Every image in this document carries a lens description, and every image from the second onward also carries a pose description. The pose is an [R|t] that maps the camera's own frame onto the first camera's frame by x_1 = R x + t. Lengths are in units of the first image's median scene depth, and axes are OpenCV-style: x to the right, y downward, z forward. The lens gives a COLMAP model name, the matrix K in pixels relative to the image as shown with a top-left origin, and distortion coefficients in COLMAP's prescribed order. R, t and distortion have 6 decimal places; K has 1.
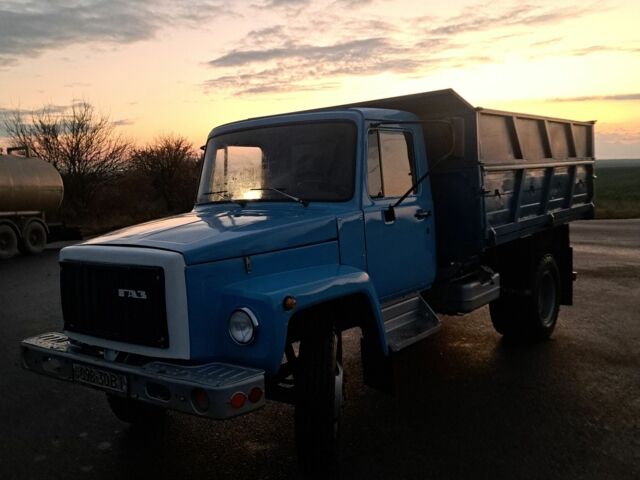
lens RADIAL K [[681.7, 0, 321.5], [0, 681.7, 242.6], [0, 0, 1]] dist [0.030732, 0.000000]
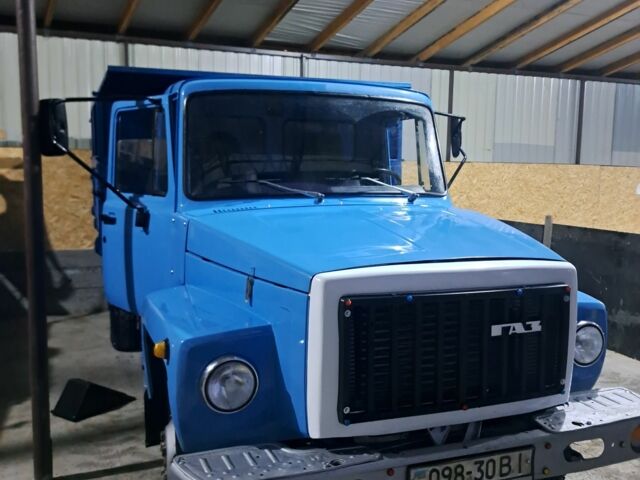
lens RADIAL K [[681.7, 0, 348.3], [0, 681.7, 253.7], [0, 0, 1]] dist [0.030732, 0.000000]
pose [[0.492732, -0.057345, 0.868290, -0.938444], [0.050932, 0.998016, 0.037010, -0.032578], [-0.868689, 0.025988, 0.494675, 0.801313]]
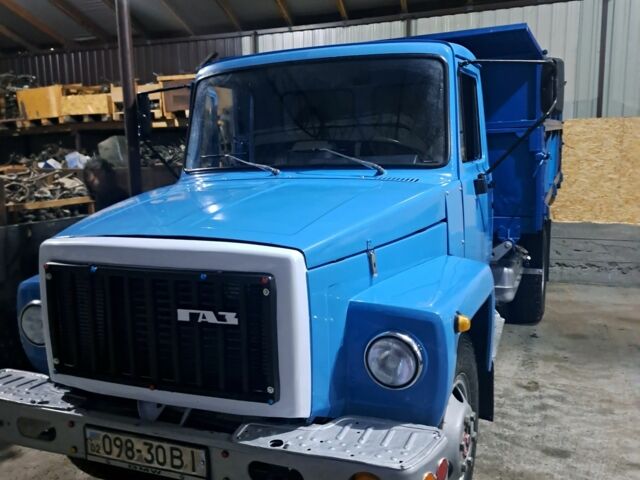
lens RADIAL K [[681.7, 0, 286.5], [0, 681.7, 248.6], [0, 0, 1]] dist [0.030732, 0.000000]
pose [[0.978358, -0.025232, 0.205375, -0.329202], [0.016134, 0.998818, 0.045850, -0.013606], [-0.206290, -0.041544, 0.977609, 0.381639]]
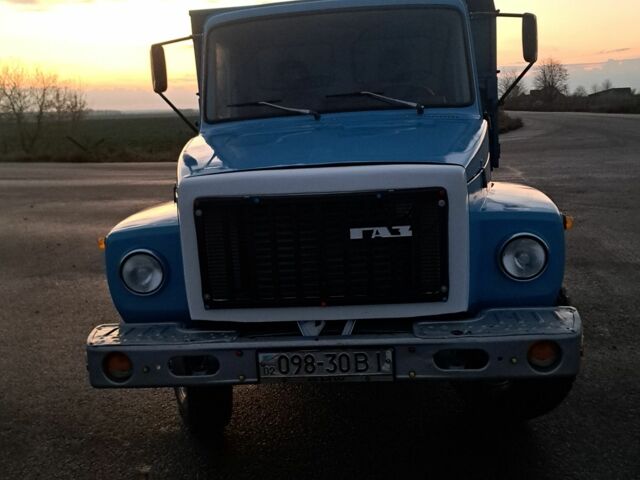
lens RADIAL K [[681.7, 0, 328.7], [0, 681.7, 228.7], [0, 0, 1]] dist [0.030732, 0.000000]
pose [[0.845645, -0.115698, 0.521055, -0.672577], [0.079845, 0.992660, 0.090832, 0.004869], [-0.527740, -0.035208, 0.848676, 0.442943]]
